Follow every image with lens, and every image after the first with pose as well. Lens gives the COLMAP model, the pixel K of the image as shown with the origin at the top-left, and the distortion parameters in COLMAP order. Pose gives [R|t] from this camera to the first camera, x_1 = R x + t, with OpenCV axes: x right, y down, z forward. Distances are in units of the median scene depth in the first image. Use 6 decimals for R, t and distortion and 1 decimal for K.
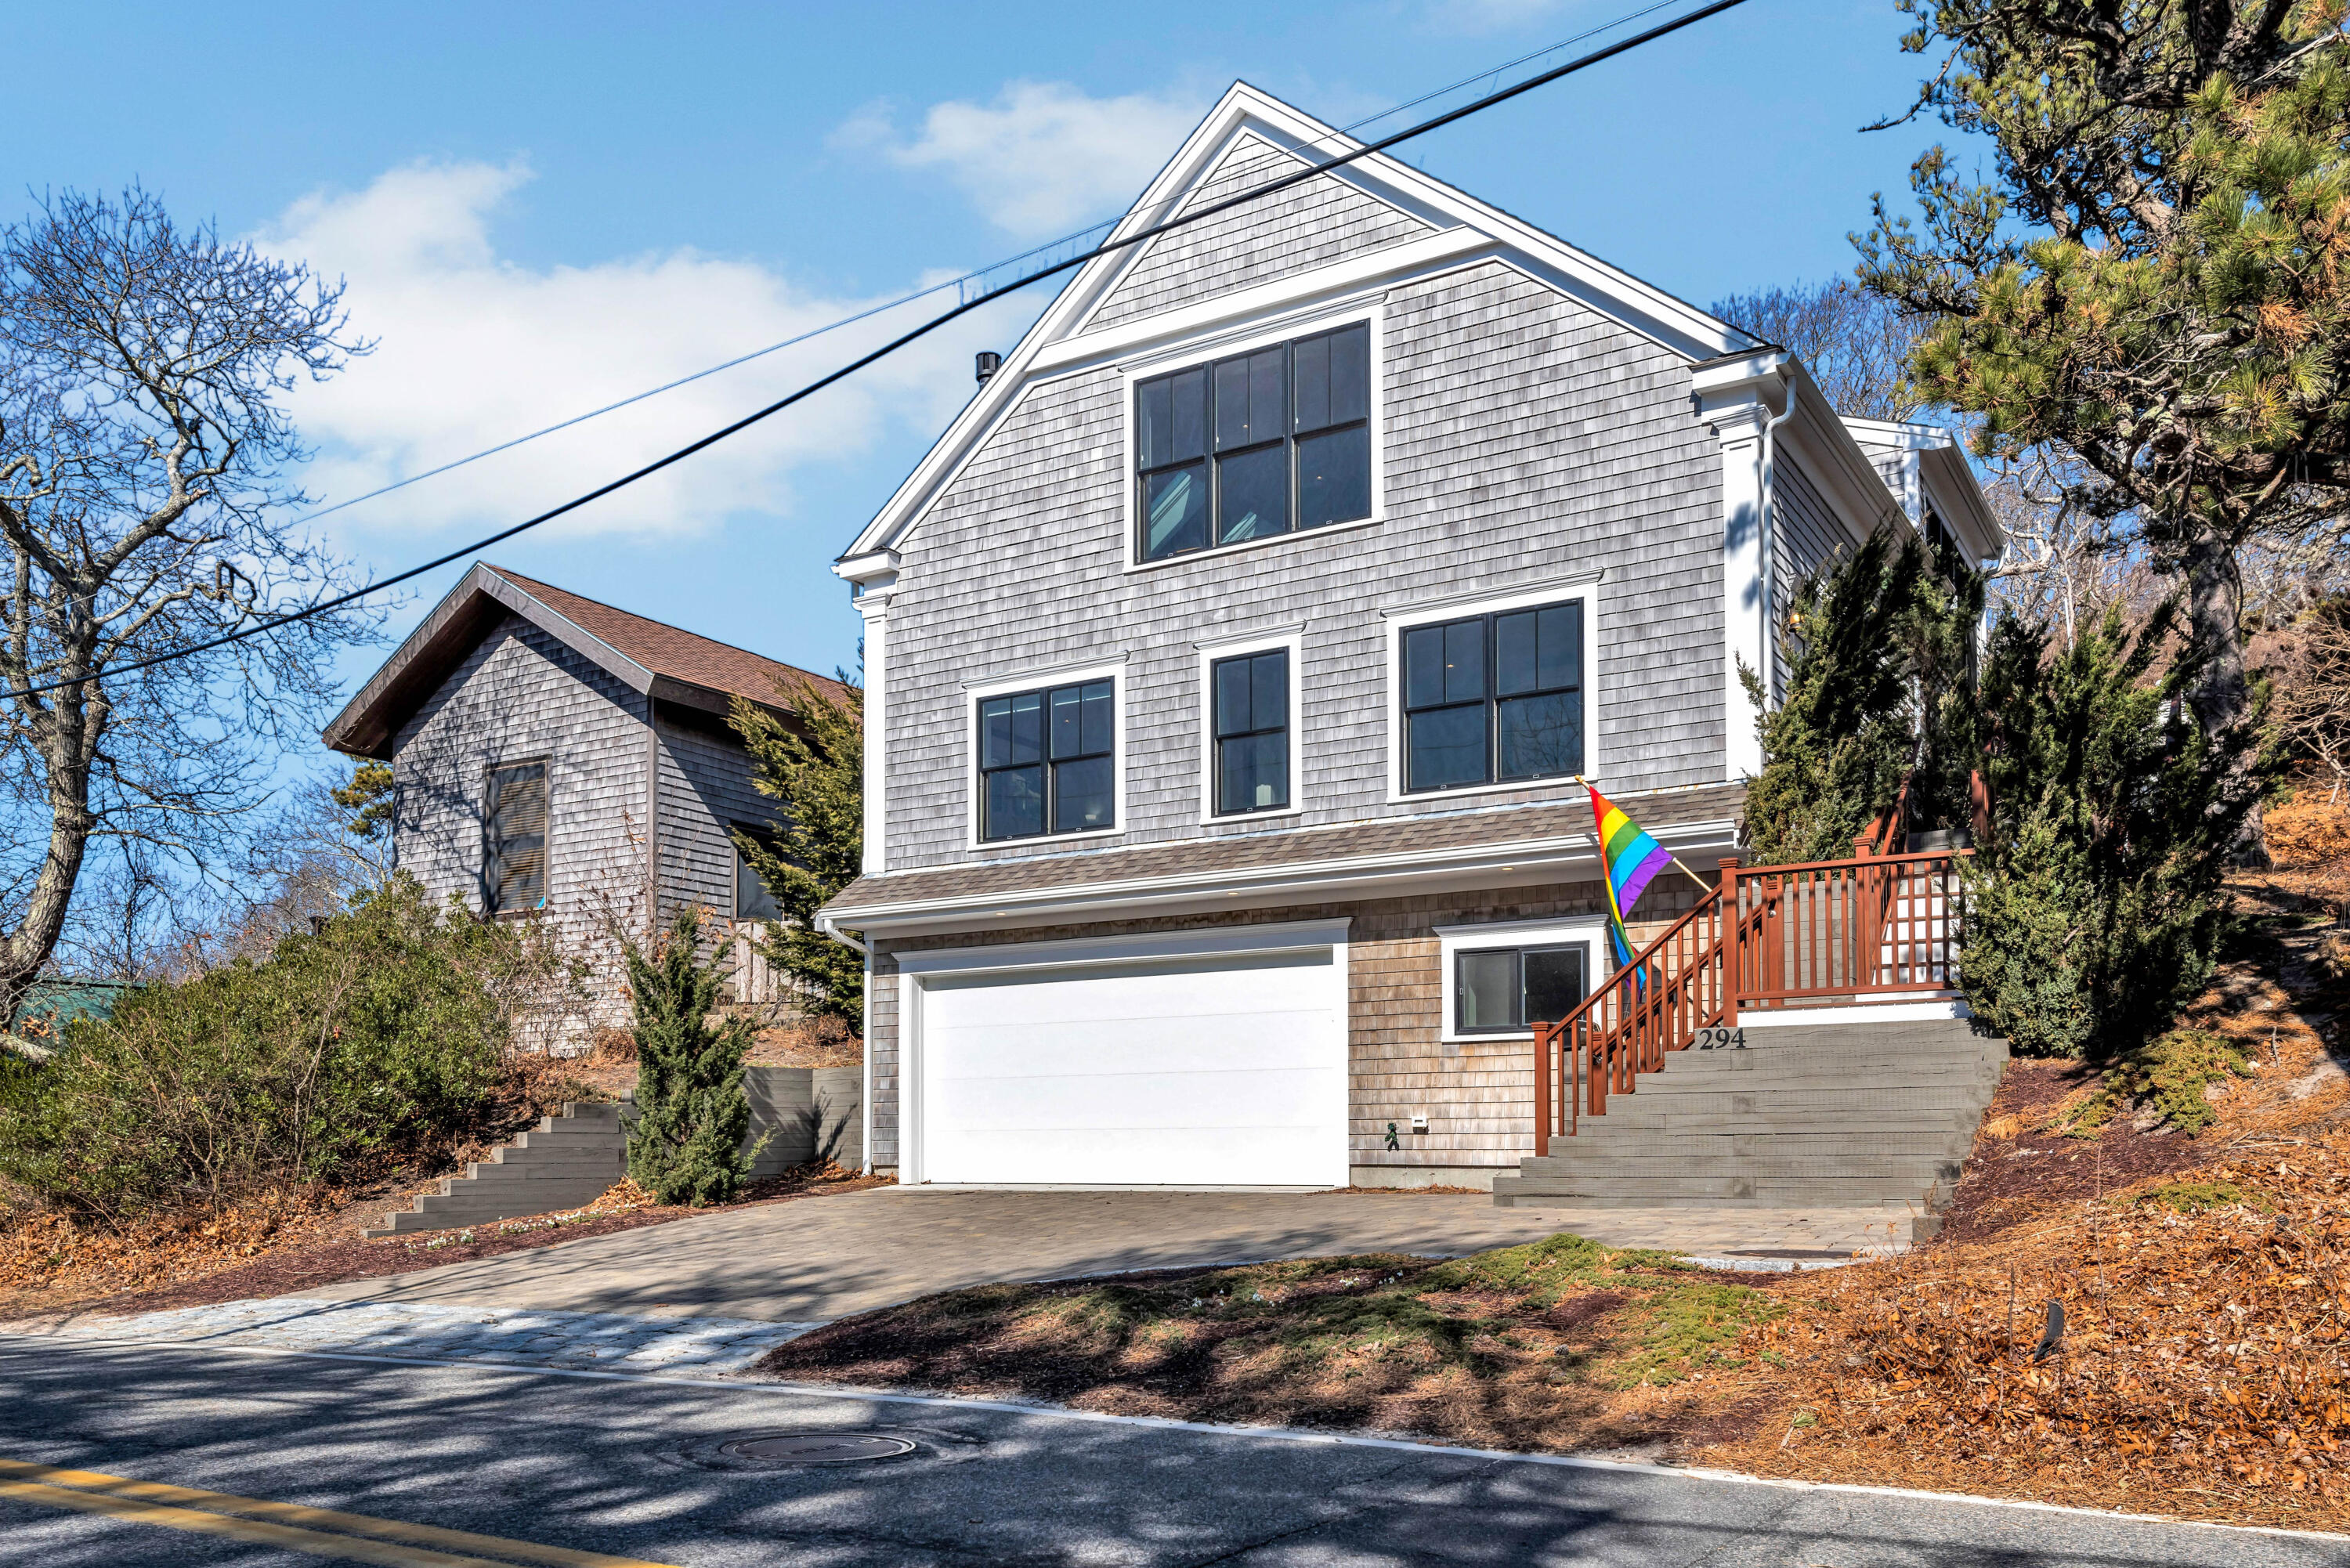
lens RADIAL K [[1508.7, 0, 1146.2], [0, 1508.7, 785.0], [0, 0, 1]] dist [0.001194, -0.000198]
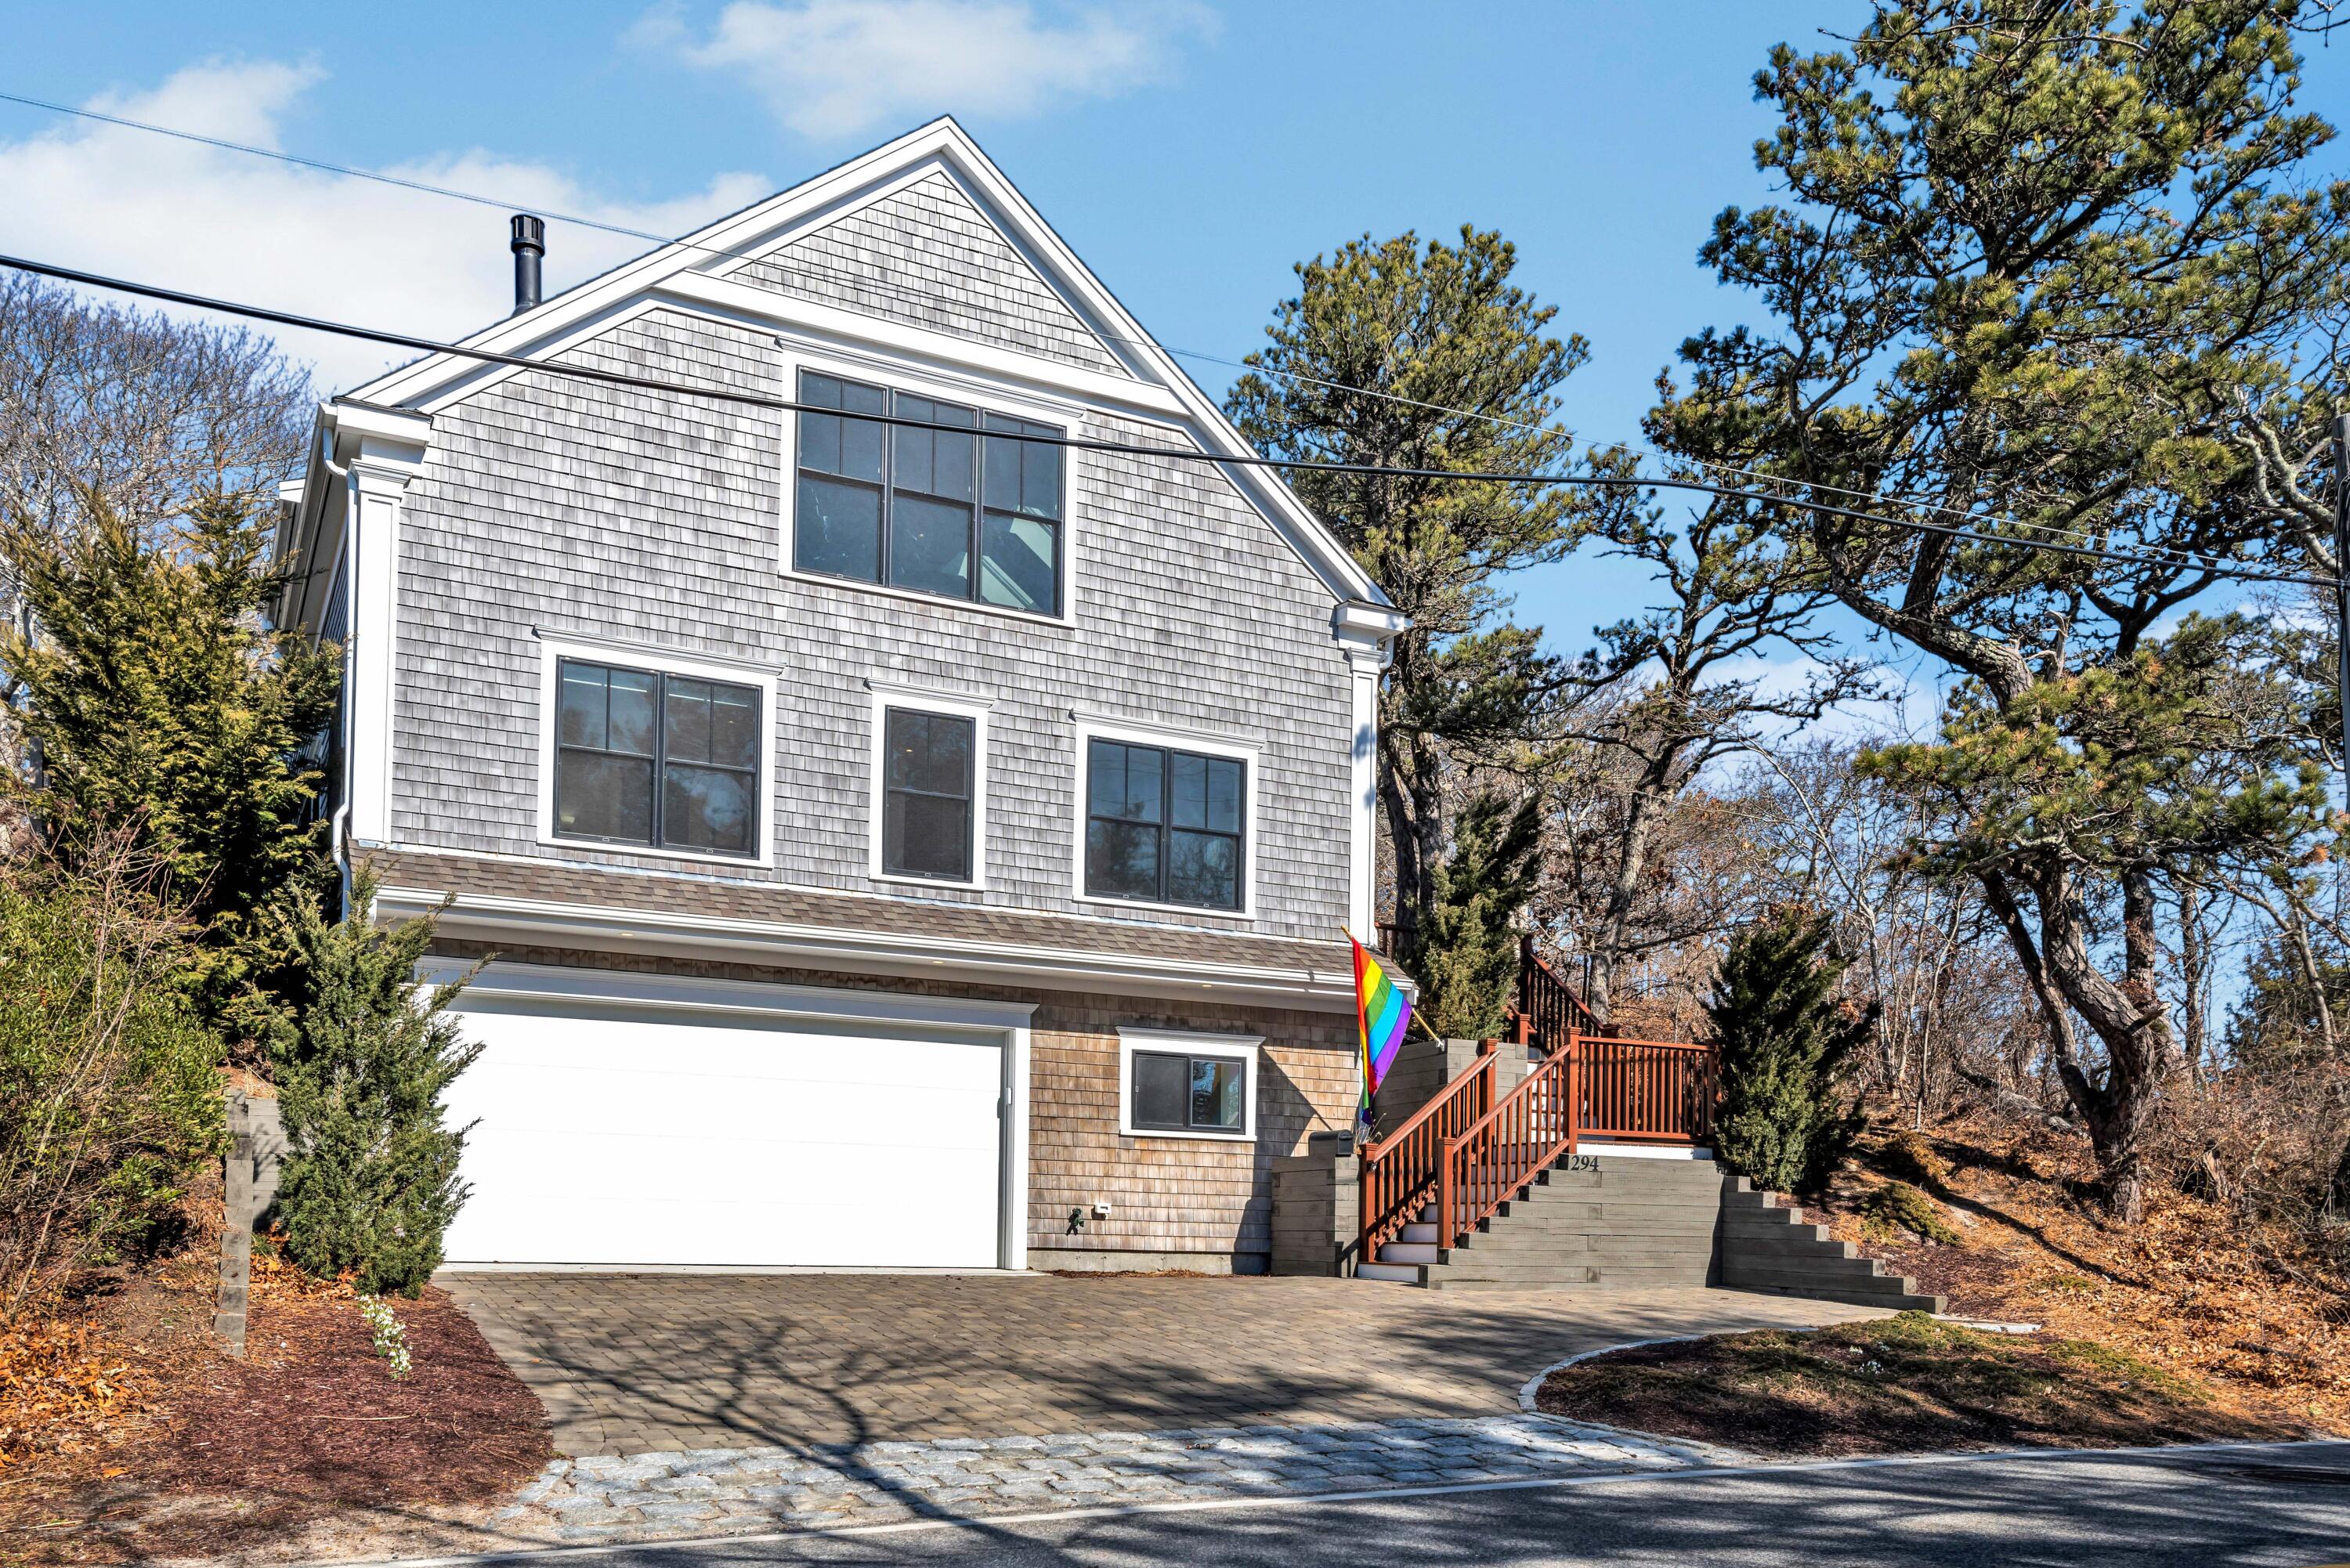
lens RADIAL K [[1617.1, 0, 944.2], [0, 1617.1, 824.1], [0, 0, 1]] dist [0.001859, 0.000950]
pose [[0.633915, 0.204244, 0.745946, -0.688771], [-0.204303, 0.974462, -0.093193, 0.077447], [-0.745930, -0.093323, 0.659454, 0.313056]]
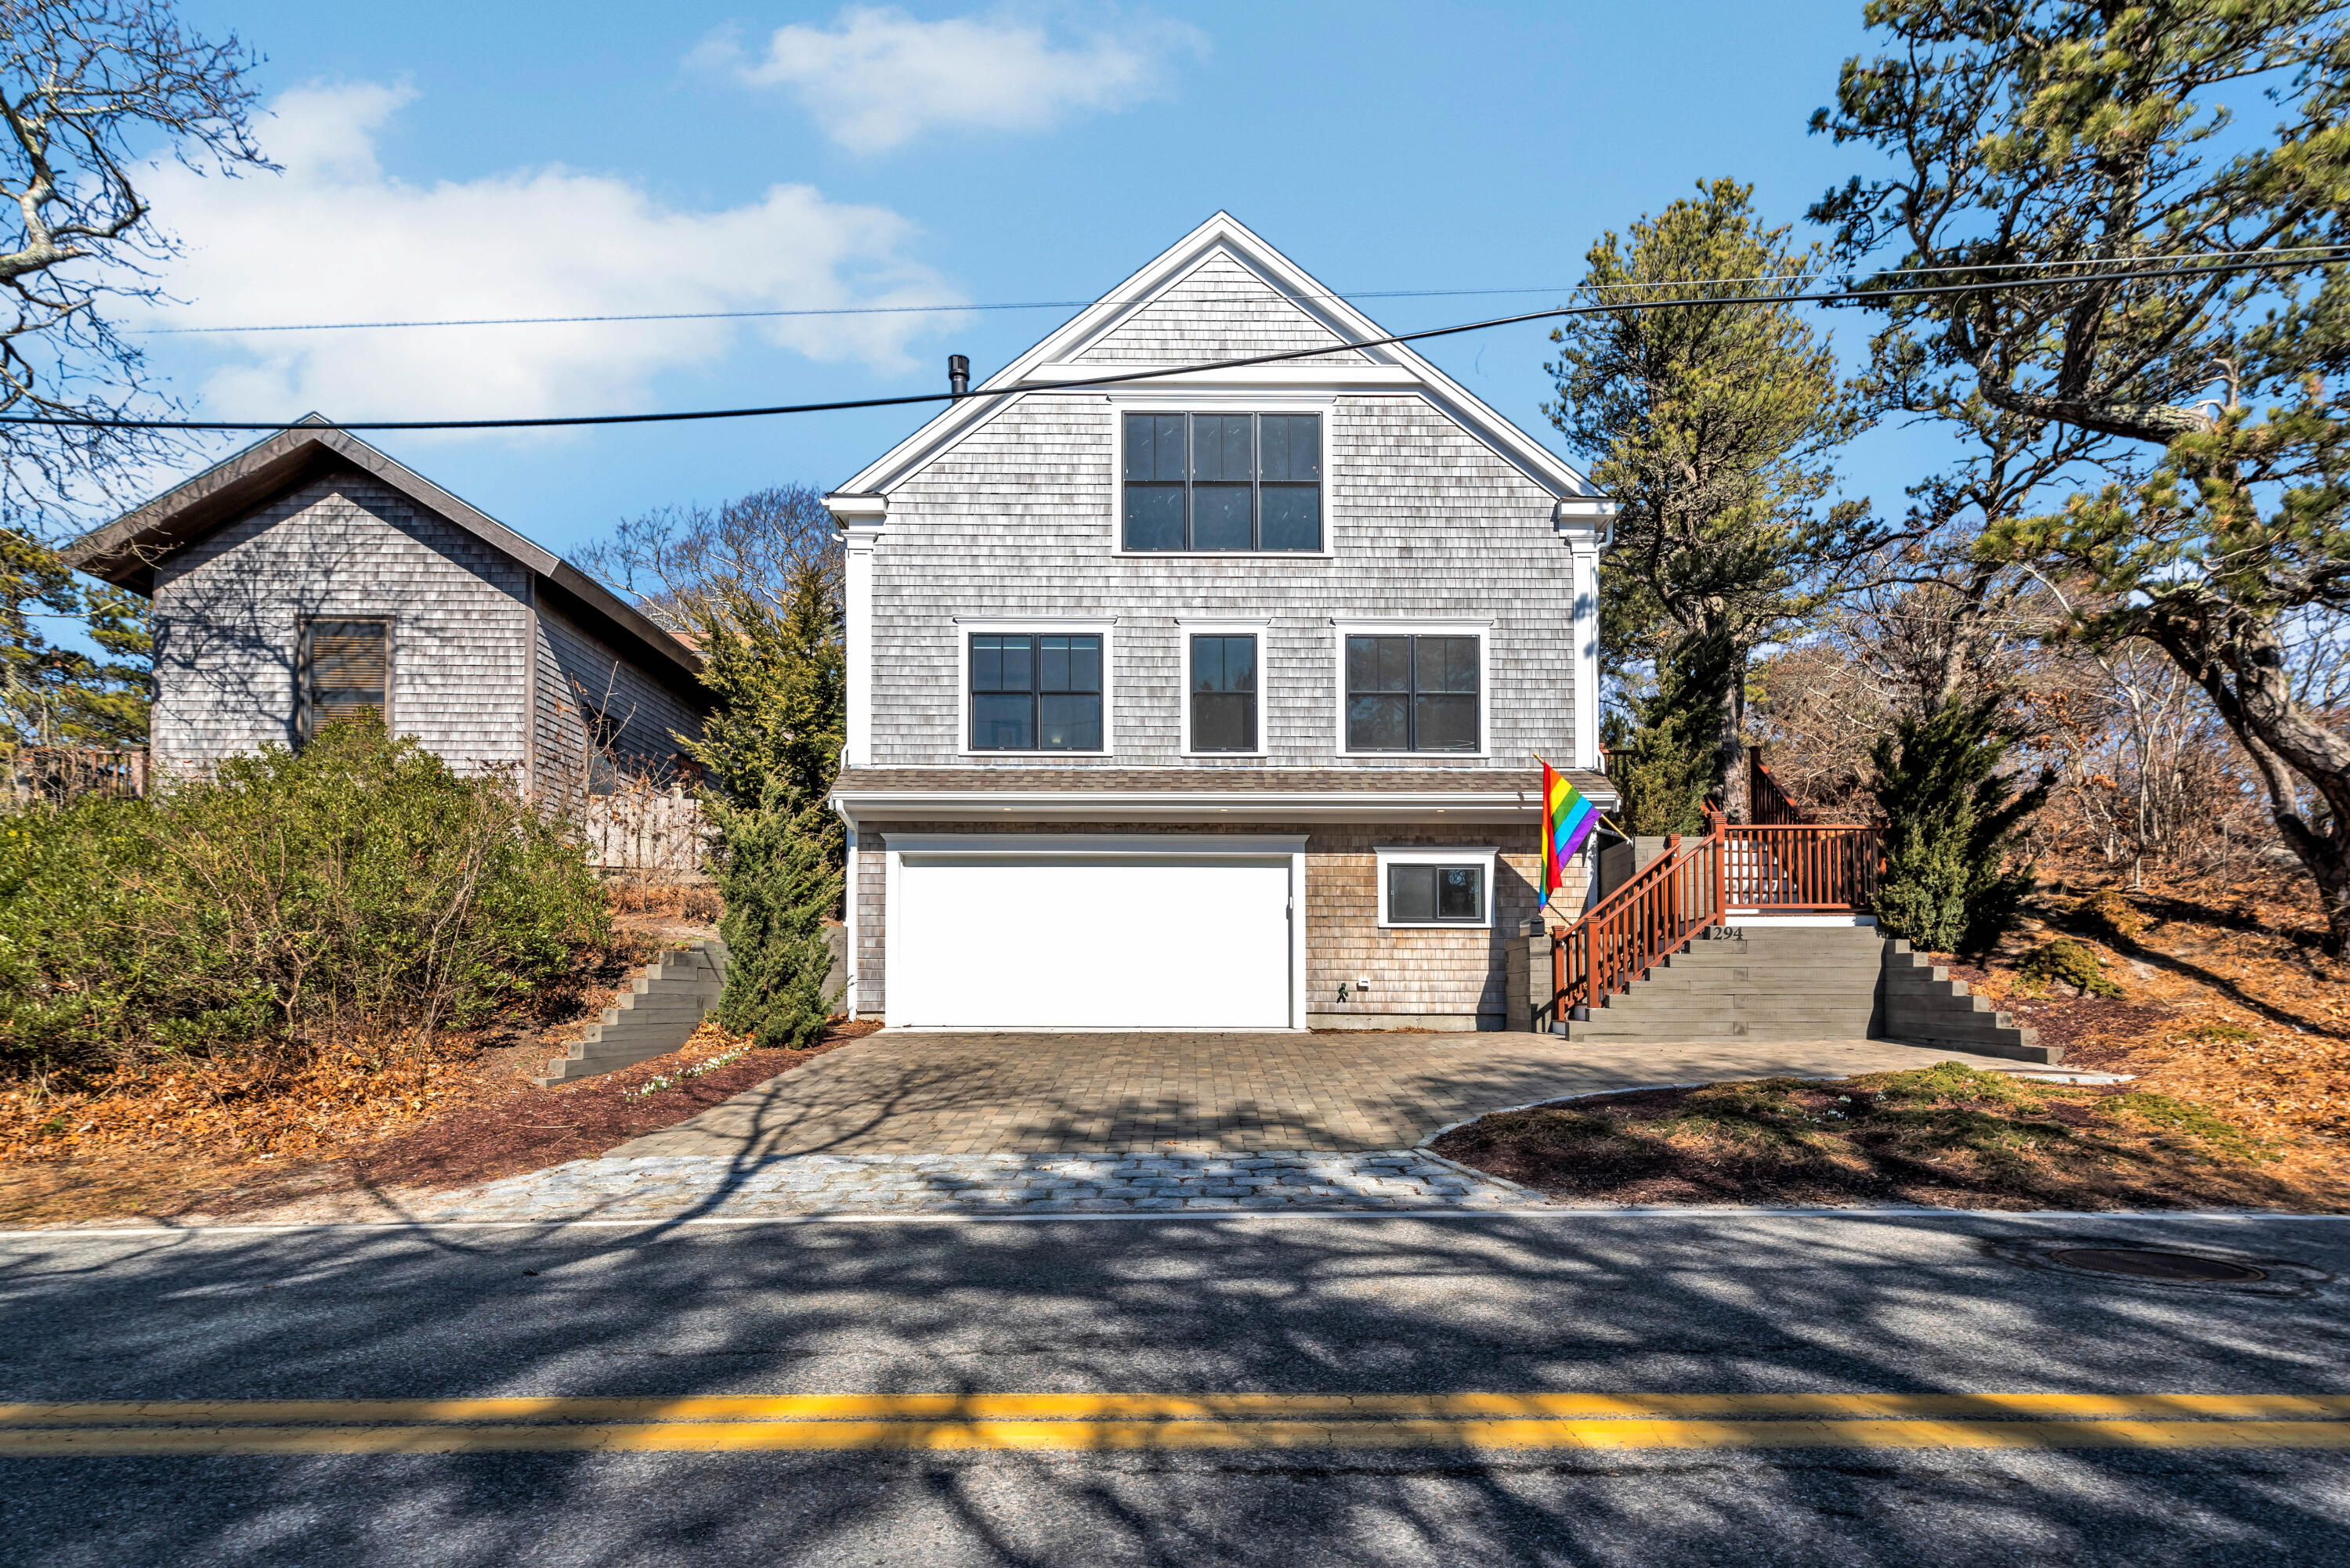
lens RADIAL K [[1029.0, 0, 1166.6], [0, 1029.0, 774.0], [0, 0, 1]] dist [-0.000398, 0.000453]
pose [[0.882913, 0.108128, 0.456917, -0.388051], [-0.117737, 0.993017, -0.007489, 0.050379], [-0.454536, -0.047184, 0.889478, 0.203236]]
